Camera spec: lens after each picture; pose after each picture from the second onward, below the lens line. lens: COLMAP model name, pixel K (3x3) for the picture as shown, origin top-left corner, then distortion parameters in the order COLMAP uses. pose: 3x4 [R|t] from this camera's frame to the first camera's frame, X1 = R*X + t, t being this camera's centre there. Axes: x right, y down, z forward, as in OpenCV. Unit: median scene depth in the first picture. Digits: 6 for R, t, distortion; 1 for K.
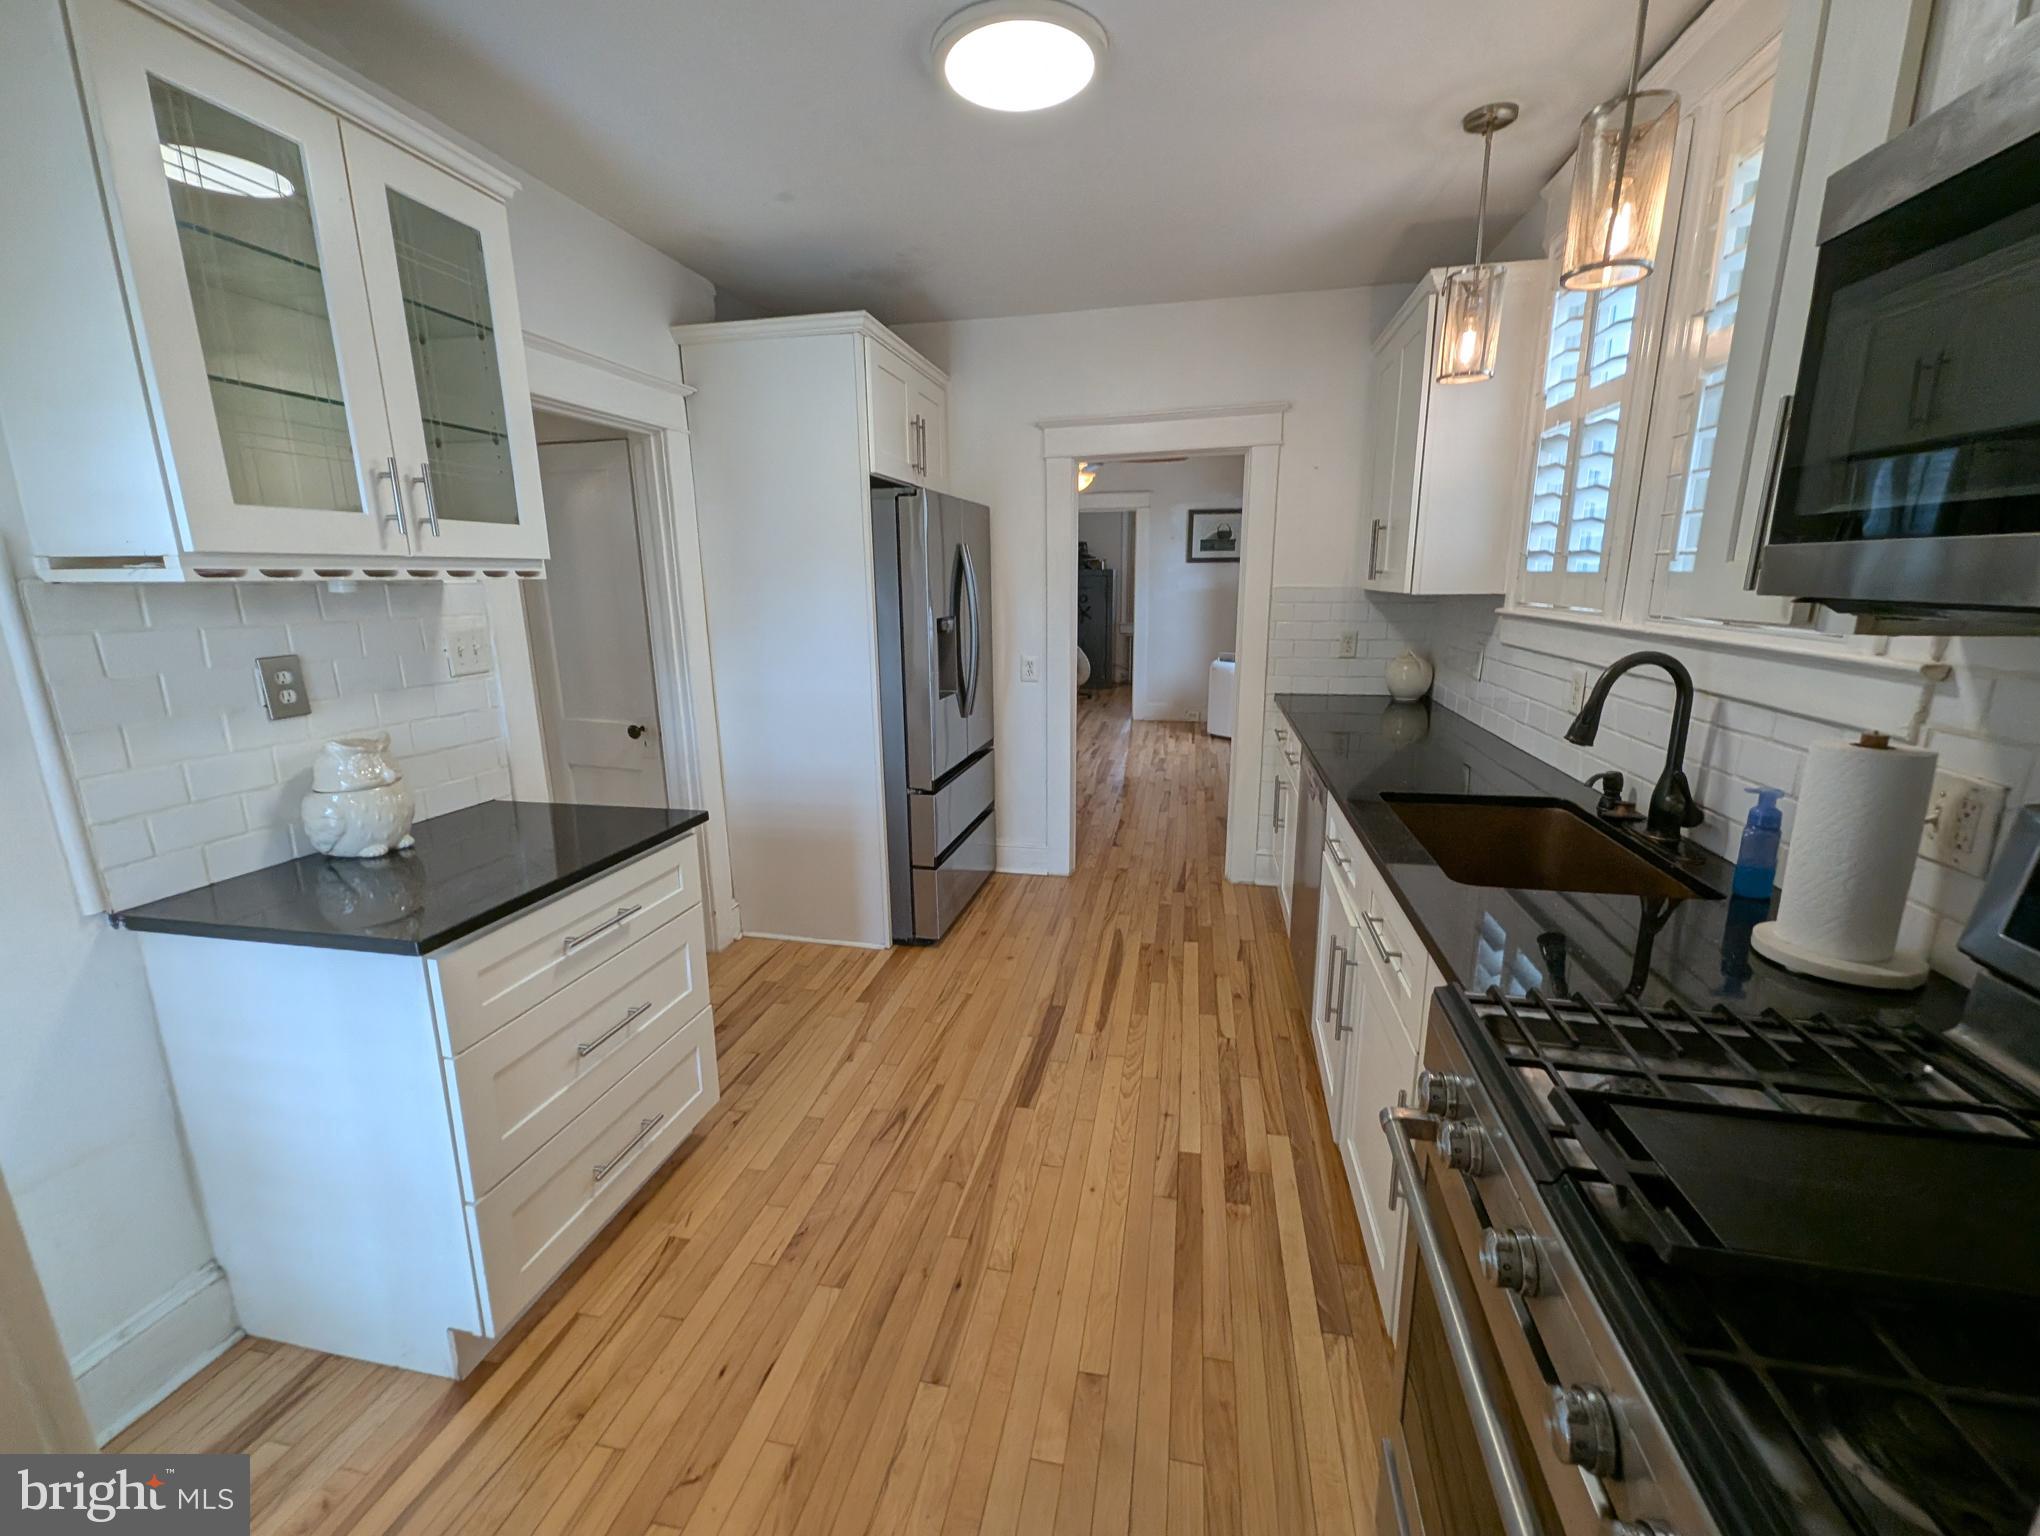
lens RADIAL K [[836.6, 0, 1015.8], [0, 836.6, 776.3], [0, 0, 1]] dist [0.000159, -0.001187]
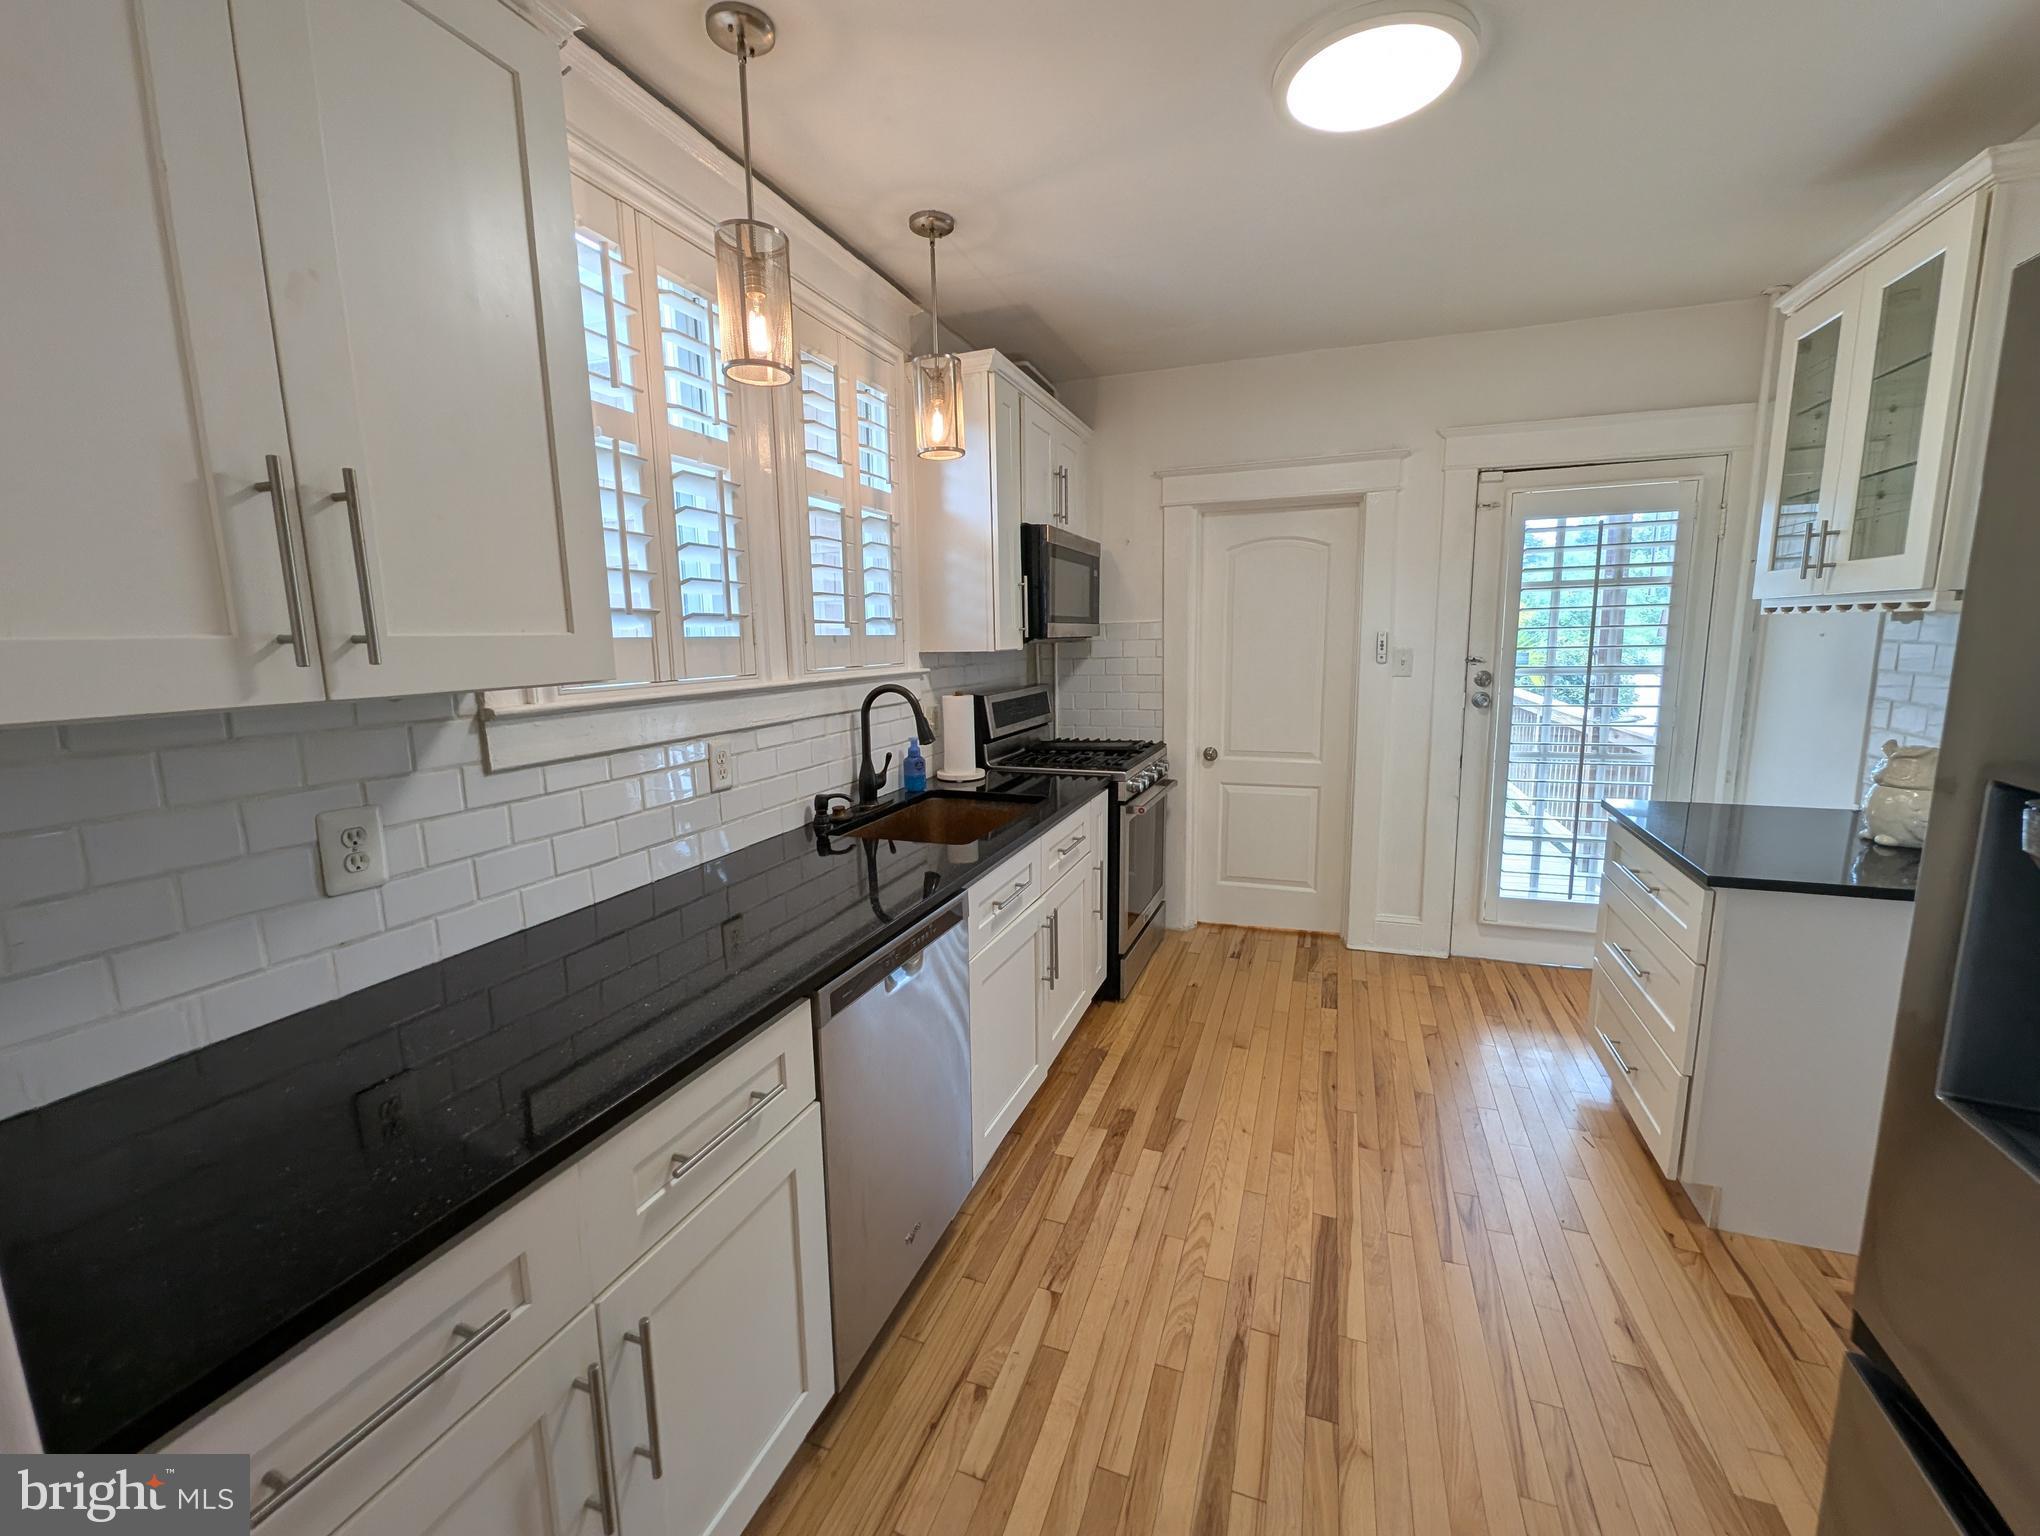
lens RADIAL K [[836.6, 0, 1019.7], [0, 836.6, 768.9], [0, 0, 1]] dist [0.000159, -0.001187]
pose [[-0.988241, 0.003033, 0.152874, 0.165993], [0.062015, 0.921830, 0.382602, -0.343143], [-0.139763, 0.387583, -0.911178, 1.433053]]
